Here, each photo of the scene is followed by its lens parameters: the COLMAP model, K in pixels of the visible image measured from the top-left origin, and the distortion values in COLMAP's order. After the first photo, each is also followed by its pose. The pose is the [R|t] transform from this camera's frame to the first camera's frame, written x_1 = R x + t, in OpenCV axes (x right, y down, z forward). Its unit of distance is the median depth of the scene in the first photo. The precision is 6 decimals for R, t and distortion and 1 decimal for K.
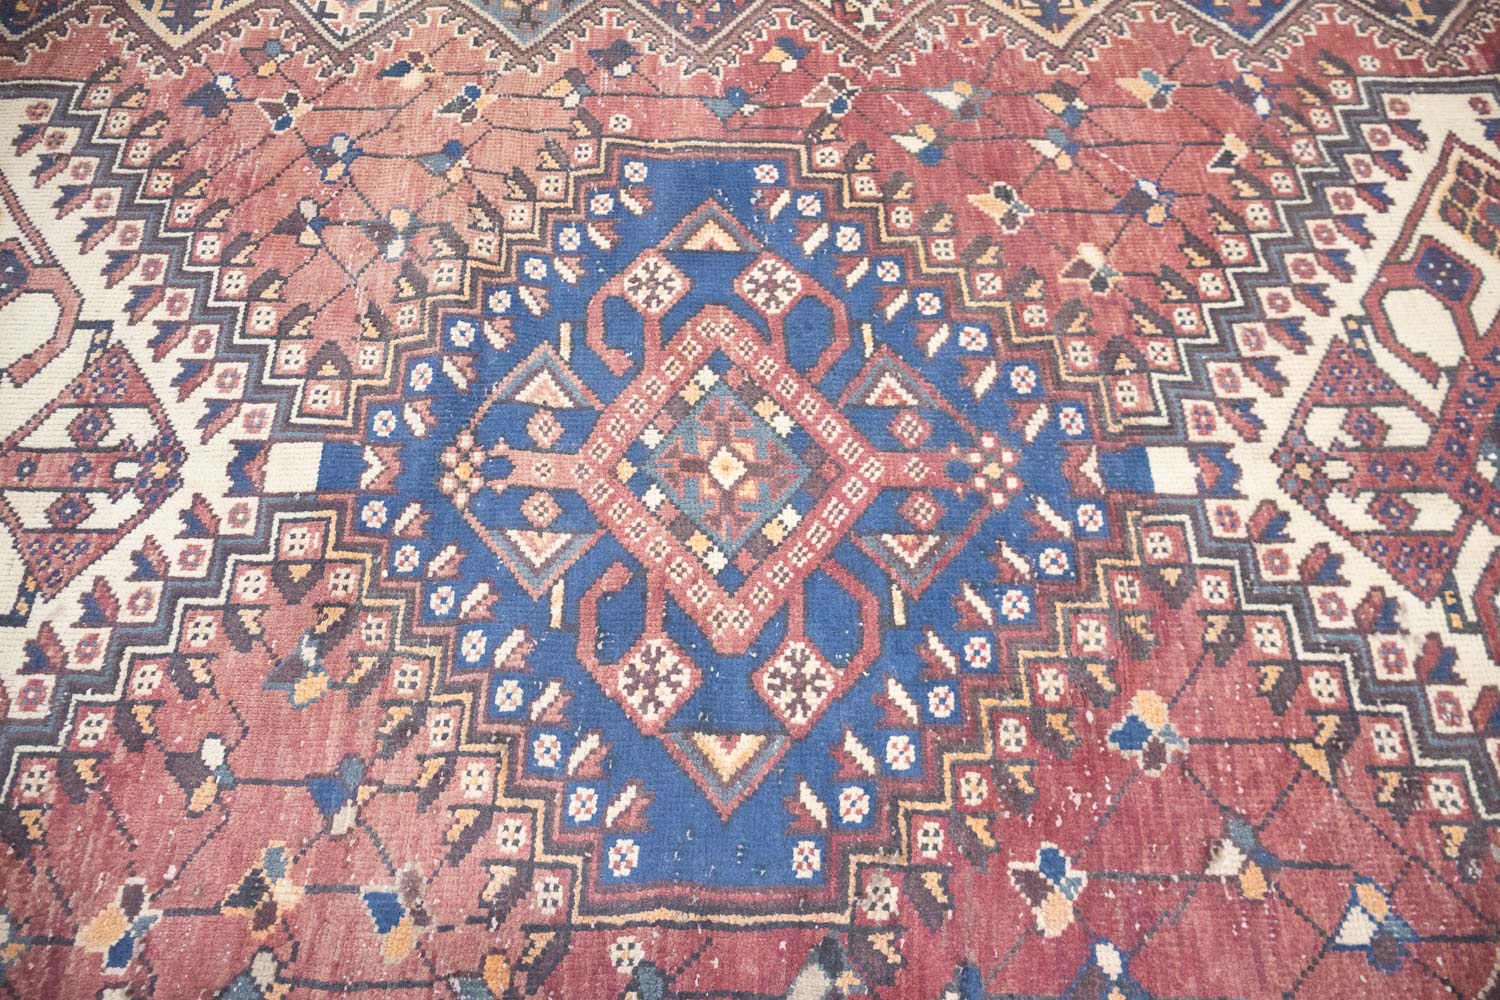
lens RADIAL K [[1238.6, 0, 733.0], [0, 1238.6, 501.9], [0, 0, 1]] dist [0.005715, -0.000796]
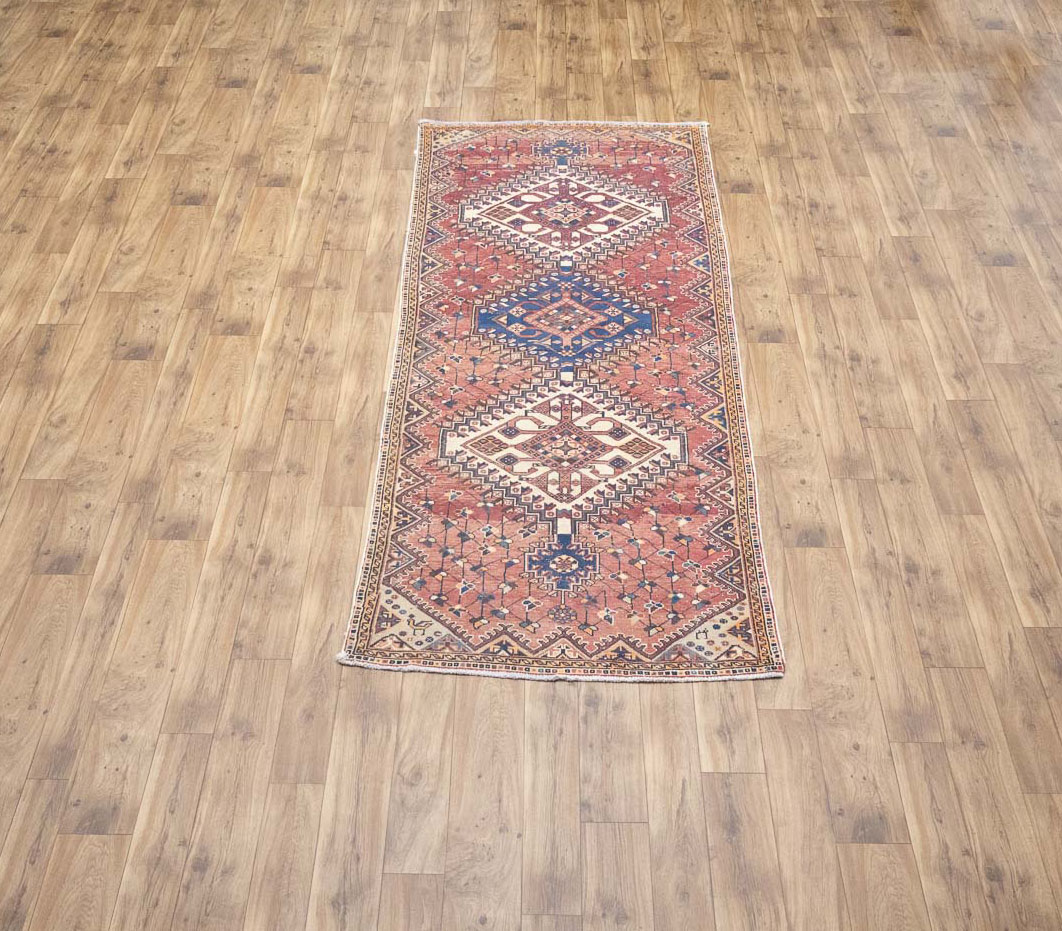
lens RADIAL K [[1179.7, 0, 531.0], [0, 1179.7, 465.5], [0, 0, 1]] dist [-0.002300, 0.009699]
pose [[0.034342, -0.730255, 0.682311, -3.563116], [0.867149, 0.361188, 0.342923, -1.515587], [-0.496863, 0.579889, 0.645644, -1.563140]]
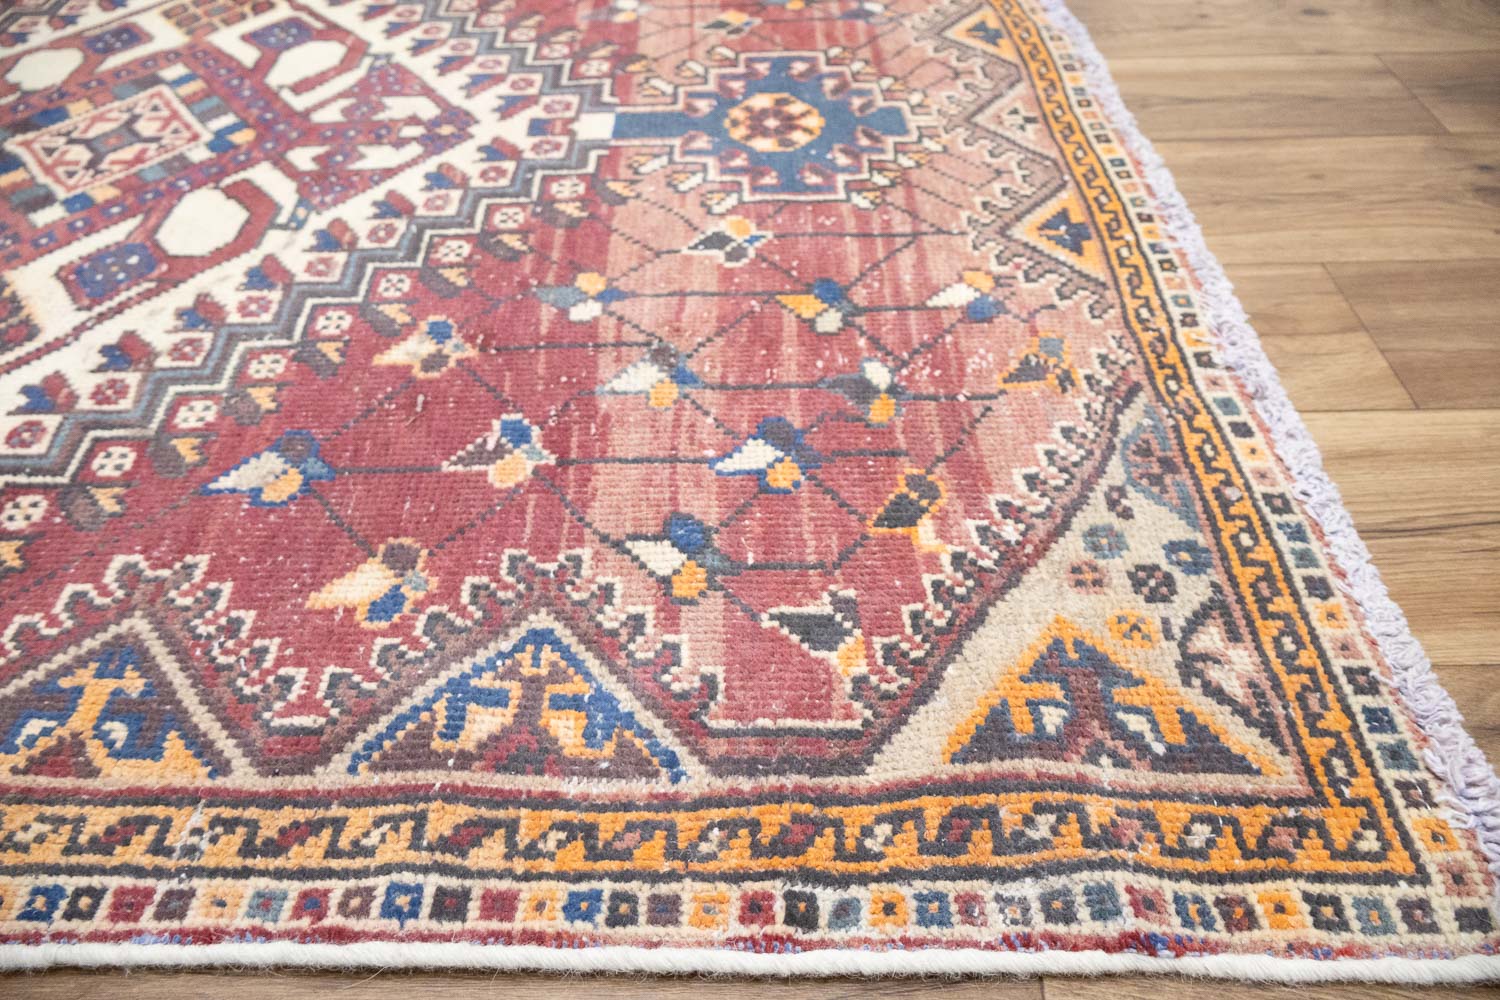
lens RADIAL K [[1245.5, 0, 741.0], [0, 1245.5, 496.5], [0, 0, 1]] dist [0.013832, -0.001210]
pose [[0.998930, -0.013037, -0.044365, 1.240567], [-0.002693, 0.941398, -0.337287, 0.540866], [0.046163, 0.337046, 0.940356, 0.250993]]
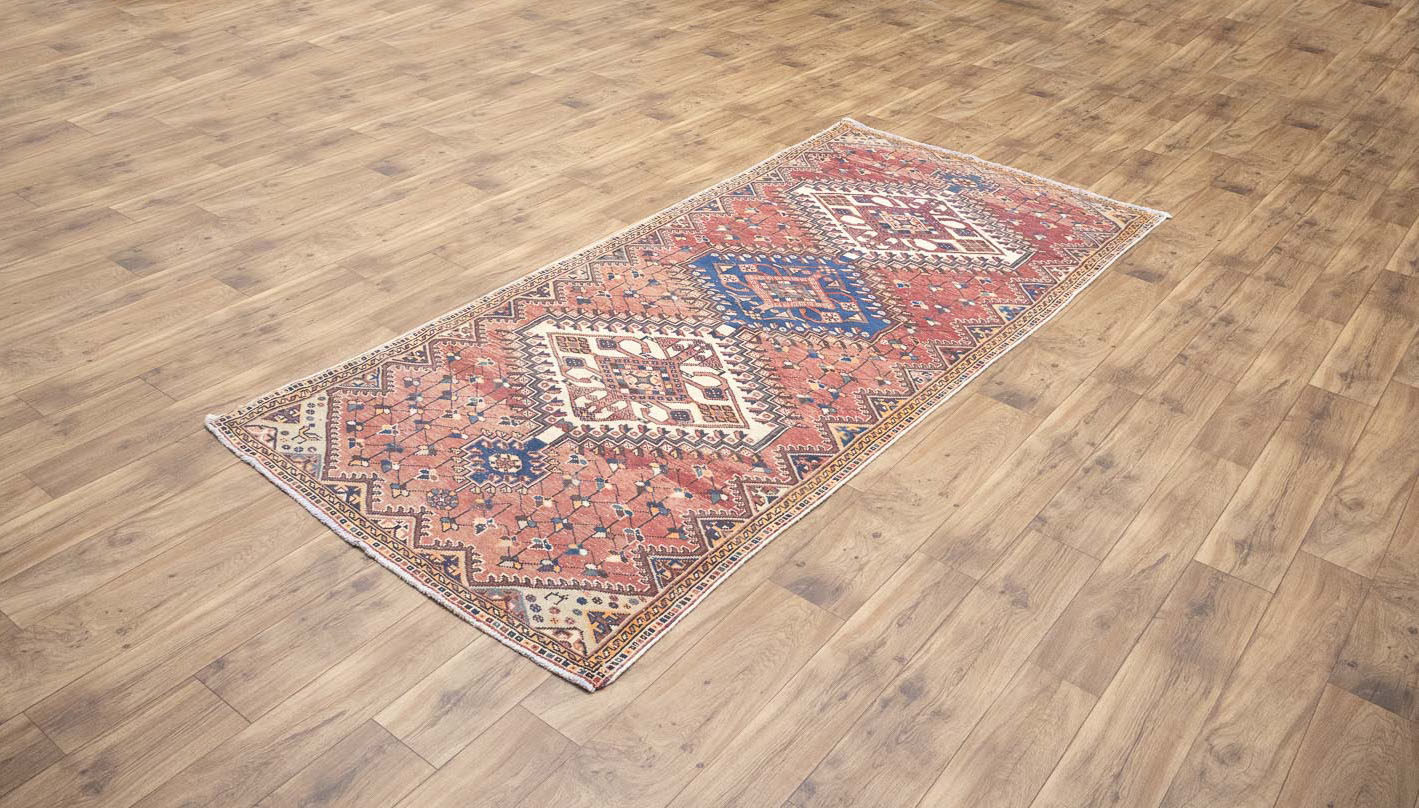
lens RADIAL K [[1175.0, 0, 654.5], [0, 1175.0, 403.3], [0, 0, 1]] dist [0.002174, -0.004097]
pose [[0.642474, -0.409433, 0.647759, -2.783792], [0.646343, 0.743631, -0.171039, 0.582024], [-0.411664, 0.528562, 0.742398, -1.349630]]
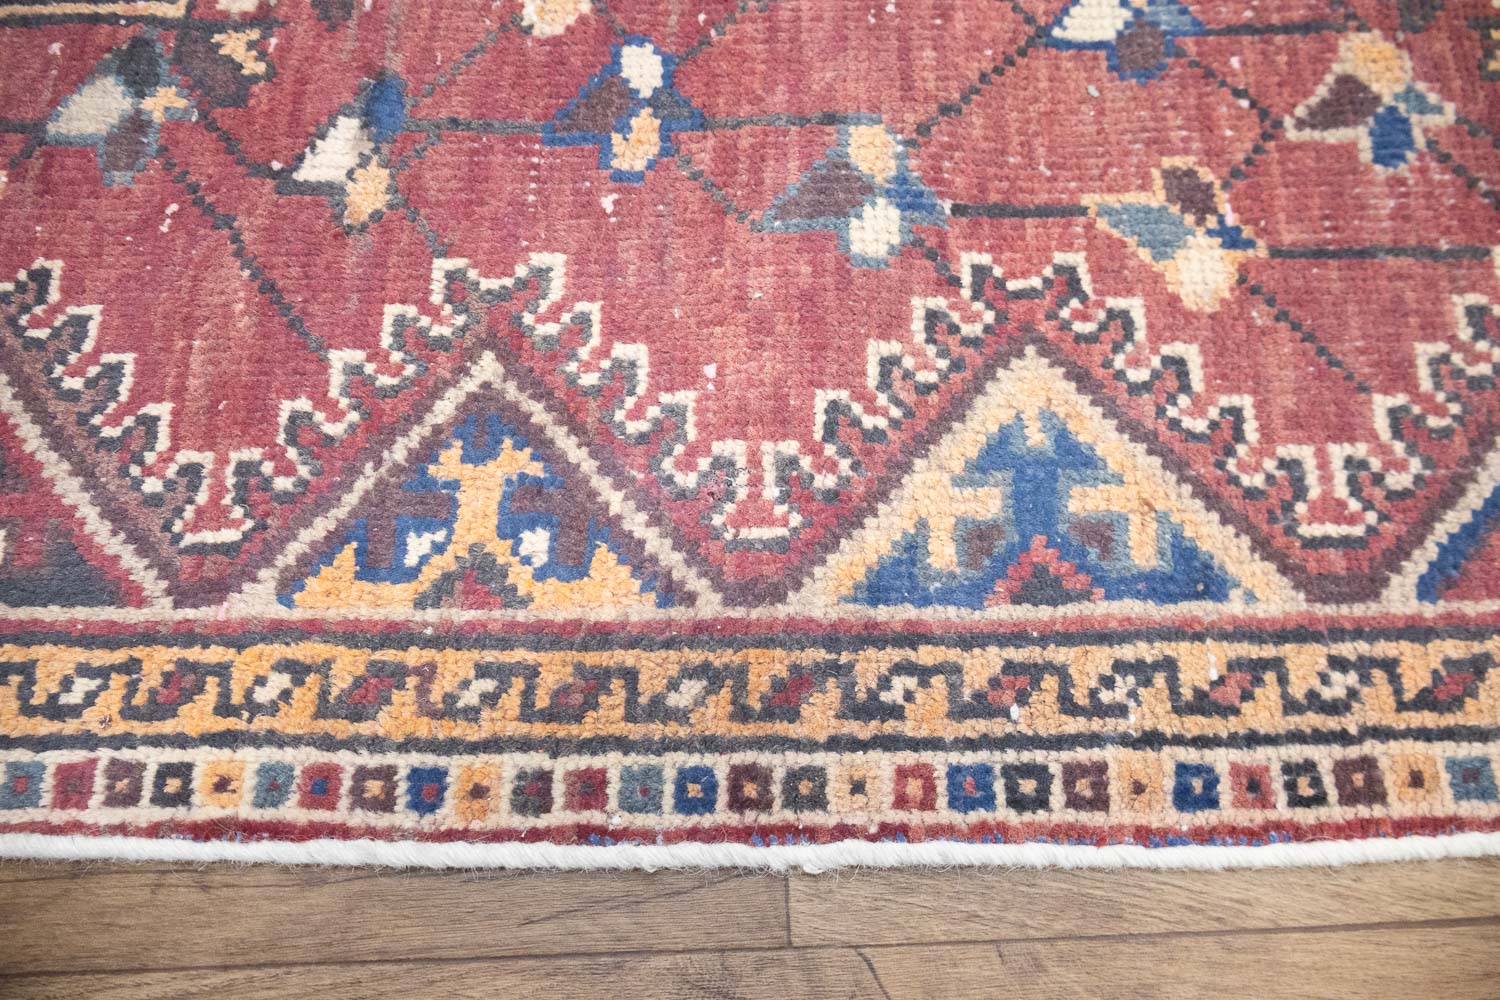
lens RADIAL K [[1245.5, 0, 741.0], [0, 1245.5, 496.5], [0, 0, 1]] dist [0.013832, -0.001210]
pose [[0.999793, -0.019705, -0.005124, 0.285993], [0.020346, 0.976300, 0.215464, 0.361356], [0.000757, -0.215523, 0.976498, 0.336010]]
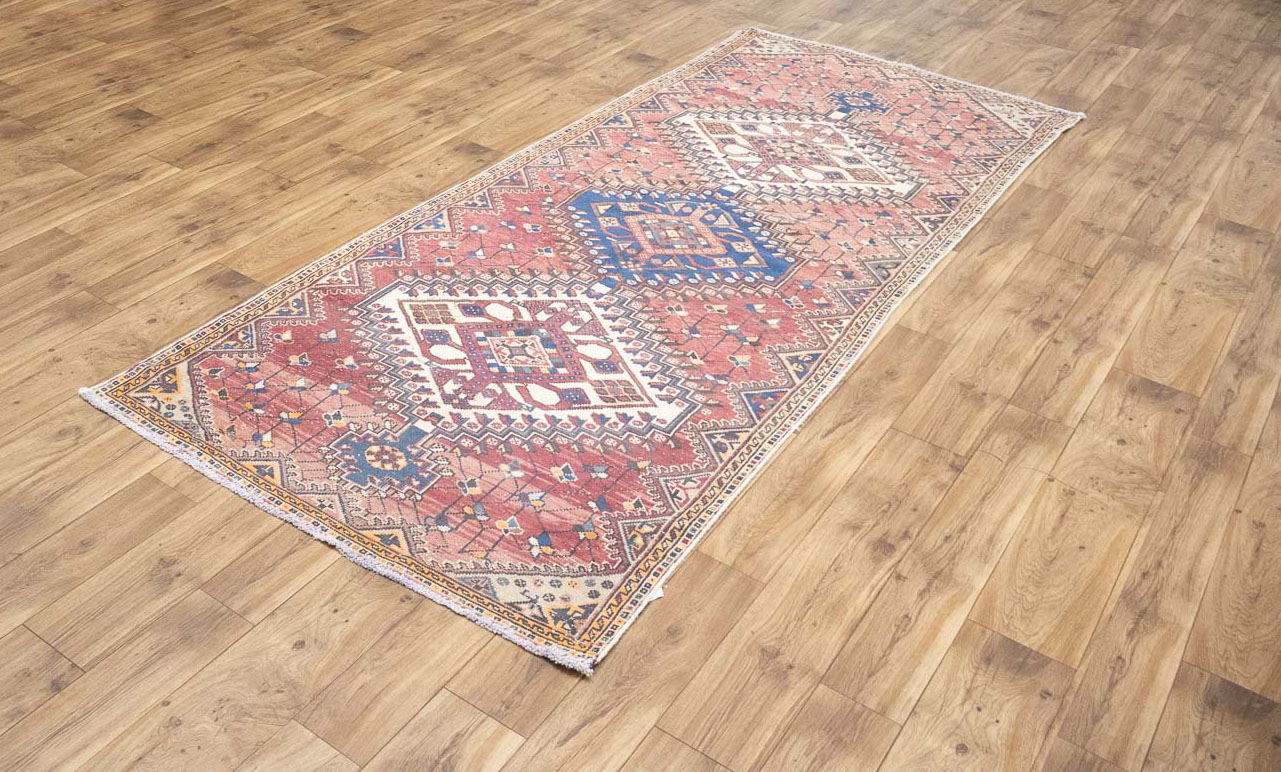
lens RADIAL K [[1195.5, 0, 514.3], [0, 1195.5, 385.7], [0, 0, 1]] dist [0.003817, -0.004890]
pose [[-0.613266, 0.442189, -0.654502, 2.672127], [-0.702265, 0.074056, 0.708053, -2.074105], [0.361564, 0.893859, 0.265118, 0.327948]]
